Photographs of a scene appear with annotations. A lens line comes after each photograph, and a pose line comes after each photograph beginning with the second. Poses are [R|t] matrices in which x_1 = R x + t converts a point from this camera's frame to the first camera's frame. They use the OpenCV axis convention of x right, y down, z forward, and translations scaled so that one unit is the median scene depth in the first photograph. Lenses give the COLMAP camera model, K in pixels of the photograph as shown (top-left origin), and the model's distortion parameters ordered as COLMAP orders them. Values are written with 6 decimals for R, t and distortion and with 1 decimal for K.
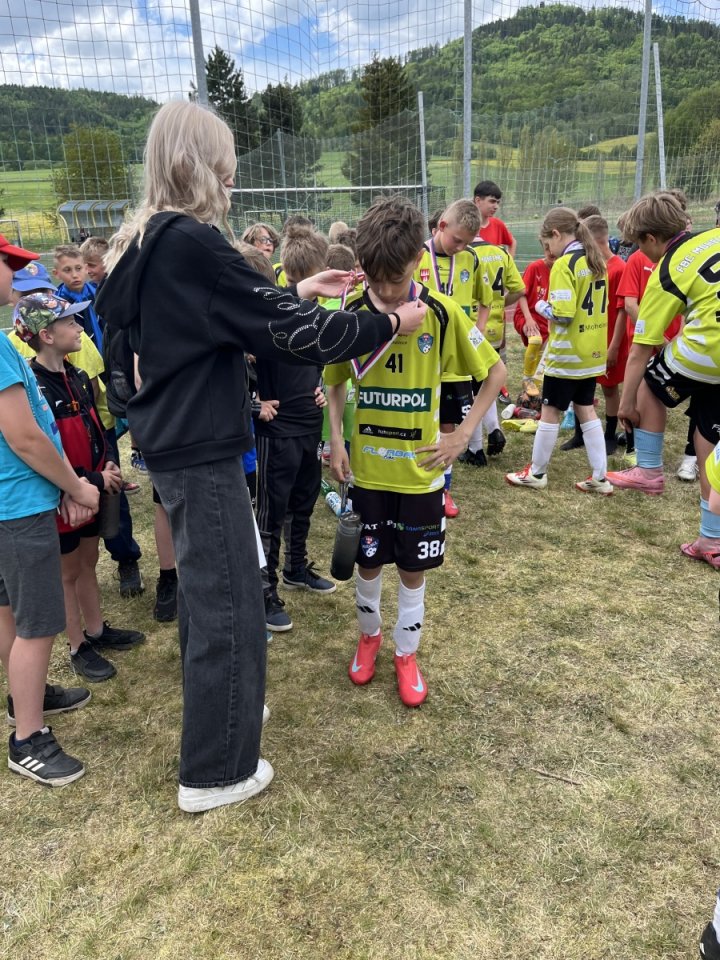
lens RADIAL K [[769.4, 0, 359.5], [0, 769.4, 478.4], [0, 0, 1]] dist [0.101076, -0.118882]
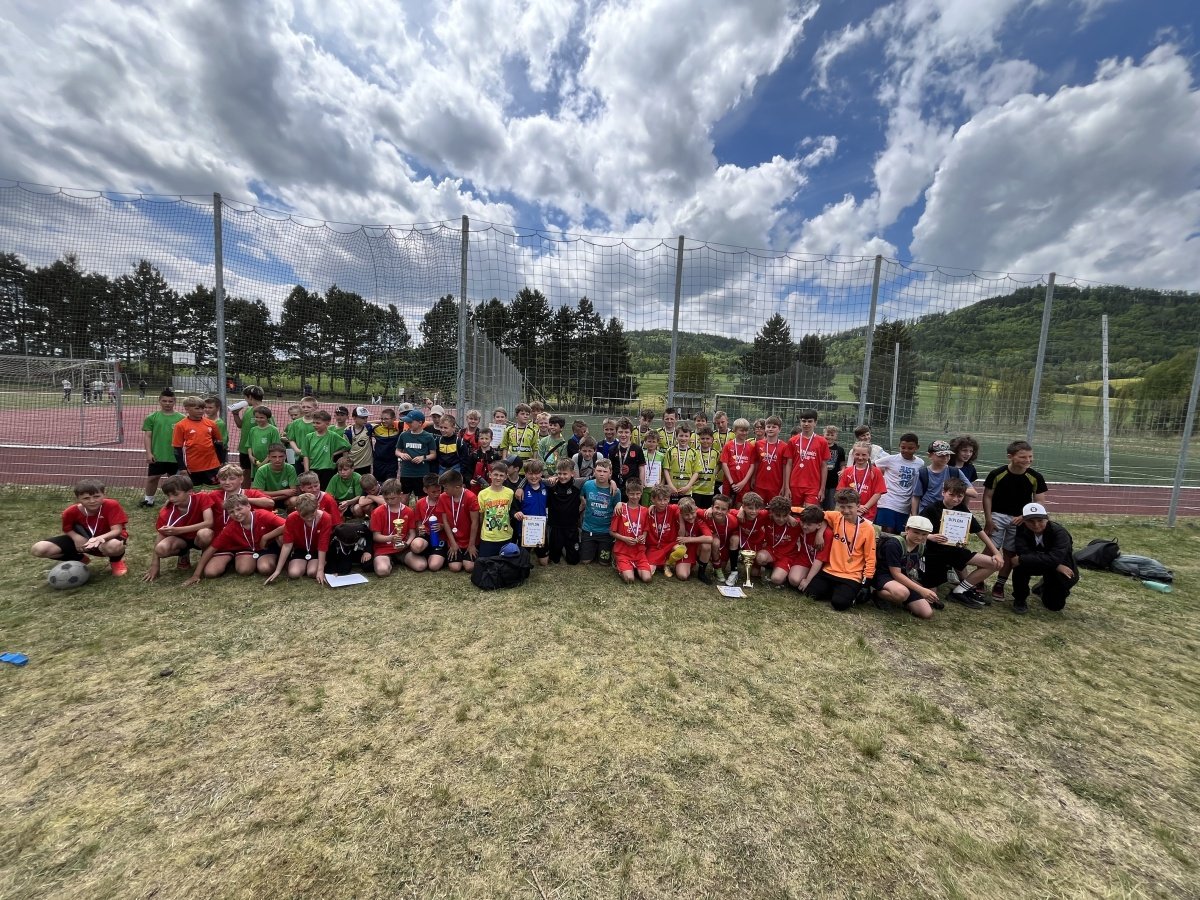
lens RADIAL K [[489.9, 0, 601.4], [0, 489.9, 450.5], [0, 0, 1]] dist [0.003346, 0.000595]
pose [[0.873644, 0.136477, -0.467034, 0.329491], [-0.238454, 0.956780, -0.166467, -0.093824], [0.424130, 0.256799, 0.868429, 0.105151]]
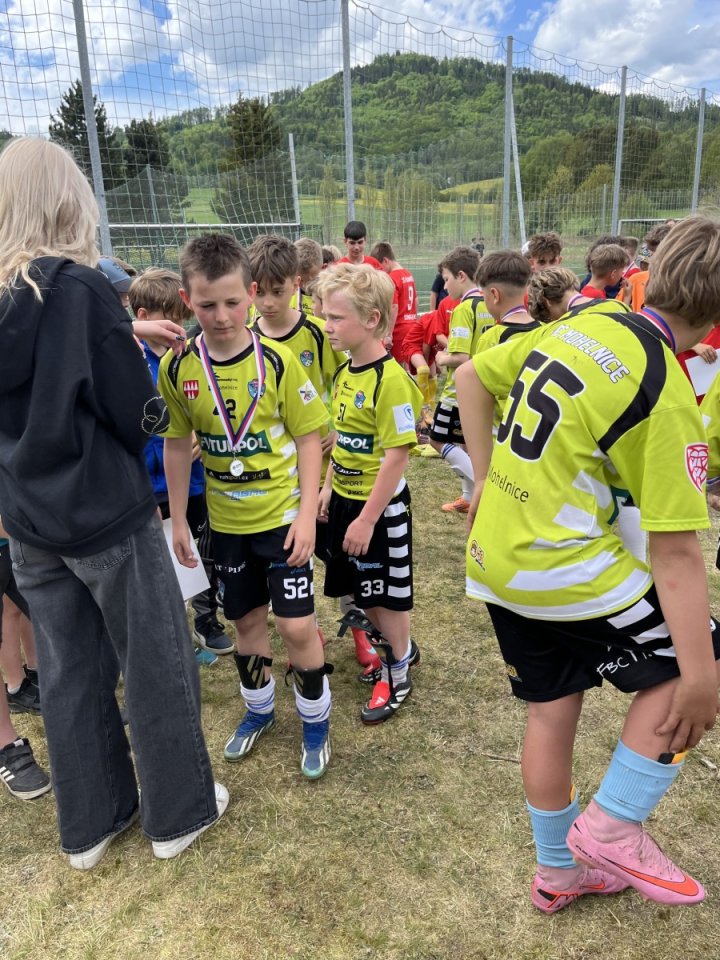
lens RADIAL K [[769.4, 0, 351.9], [0, 769.4, 487.0], [0, 0, 1]] dist [0.101076, -0.118882]
pose [[0.988652, -0.038423, 0.145225, -0.072647], [0.043158, 0.998630, -0.029595, 0.015562], [-0.143889, 0.035527, 0.988956, -0.048042]]
